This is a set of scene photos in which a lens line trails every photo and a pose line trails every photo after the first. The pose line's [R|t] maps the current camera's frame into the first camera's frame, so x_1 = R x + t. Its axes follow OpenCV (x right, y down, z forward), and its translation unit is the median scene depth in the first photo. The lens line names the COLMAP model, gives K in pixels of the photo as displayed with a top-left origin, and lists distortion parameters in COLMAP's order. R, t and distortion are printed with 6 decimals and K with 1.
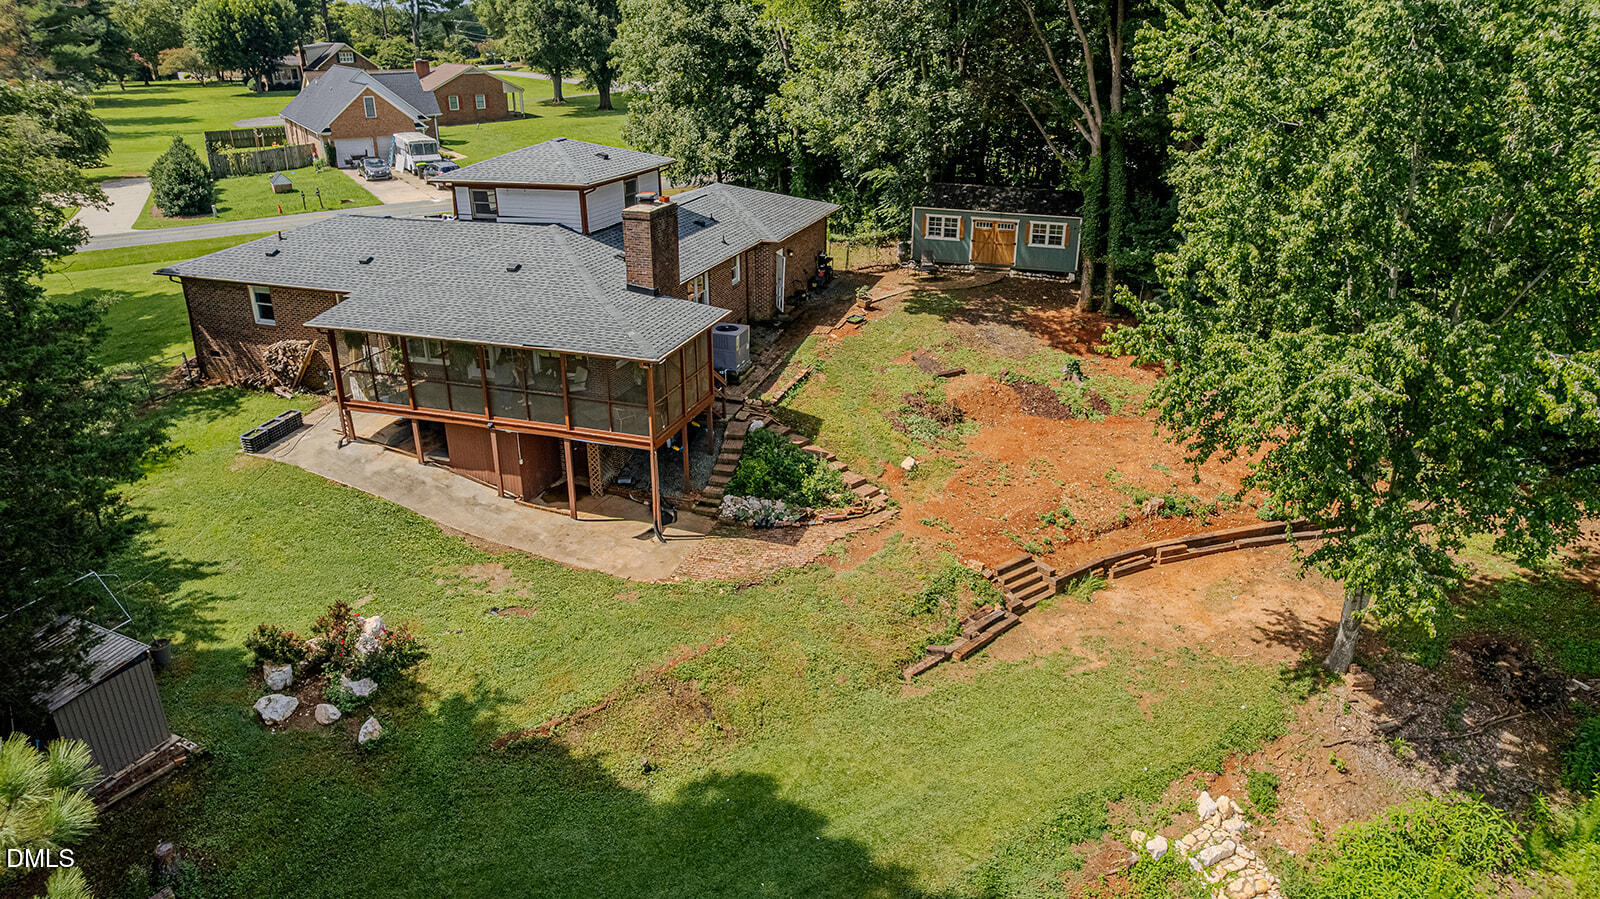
lens RADIAL K [[1022.4, 0, 800.0], [0, 1022.4, 449.5], [0, 0, 1]] dist [-0.064700, 0.031048]
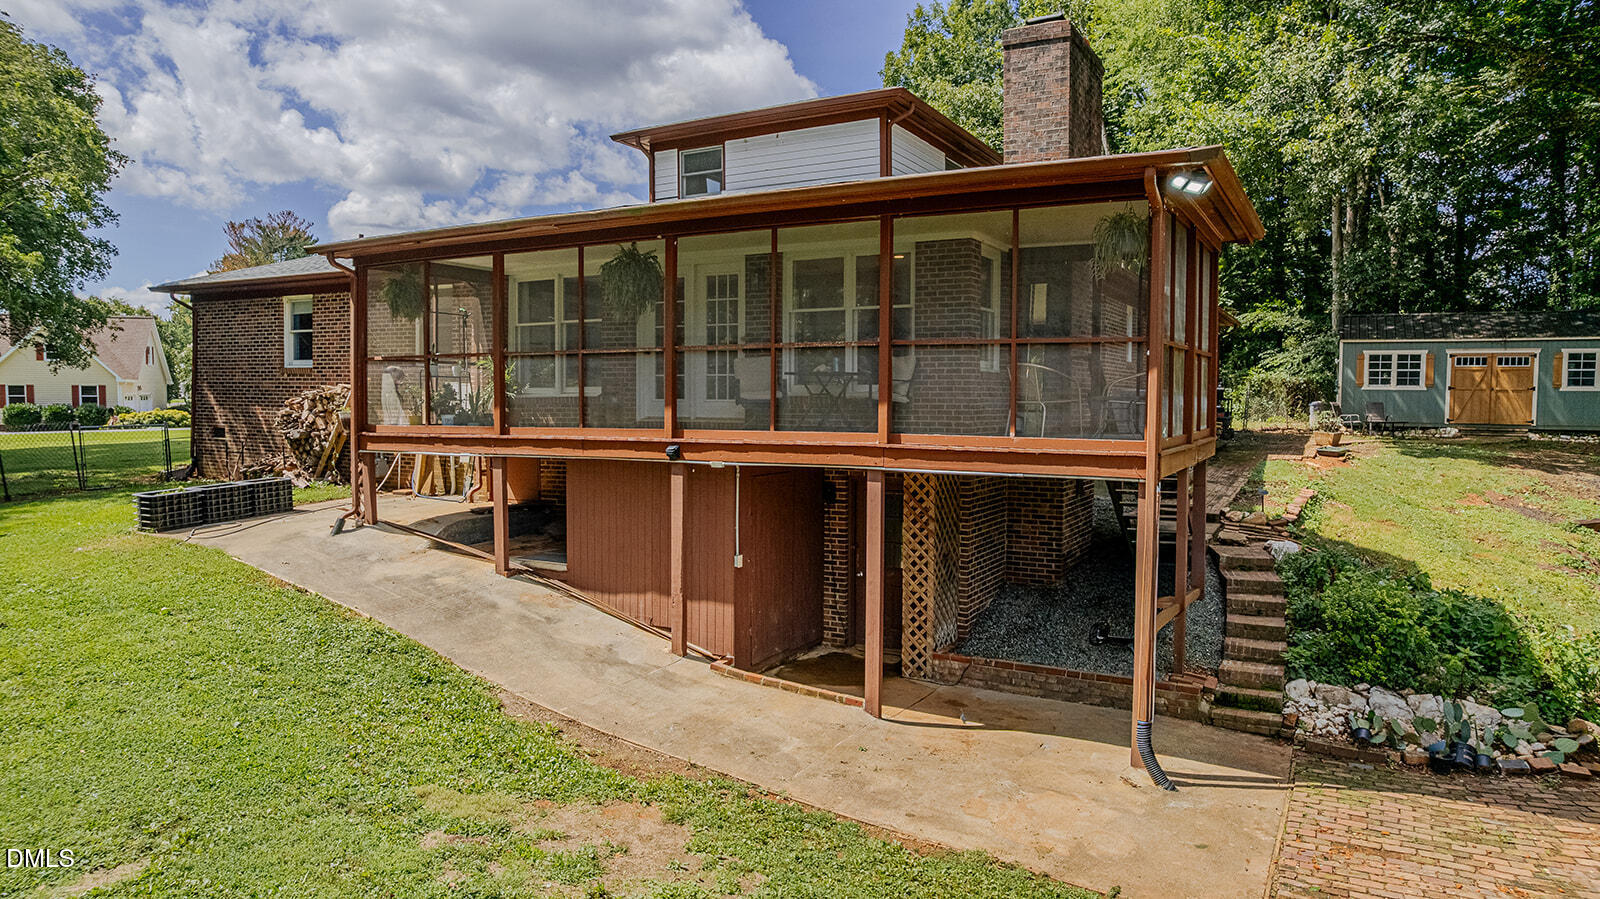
lens RADIAL K [[1027.6, 0, 800.0], [0, 1027.6, 449.5], [0, 0, 1]] dist [-0.080880, 0.075212]
pose [[0.983951, 0.010704, -0.178119, -0.181832], [-0.069963, 0.941417, -0.329909, 0.098312], [0.164153, 0.337076, 0.927056, 0.627085]]
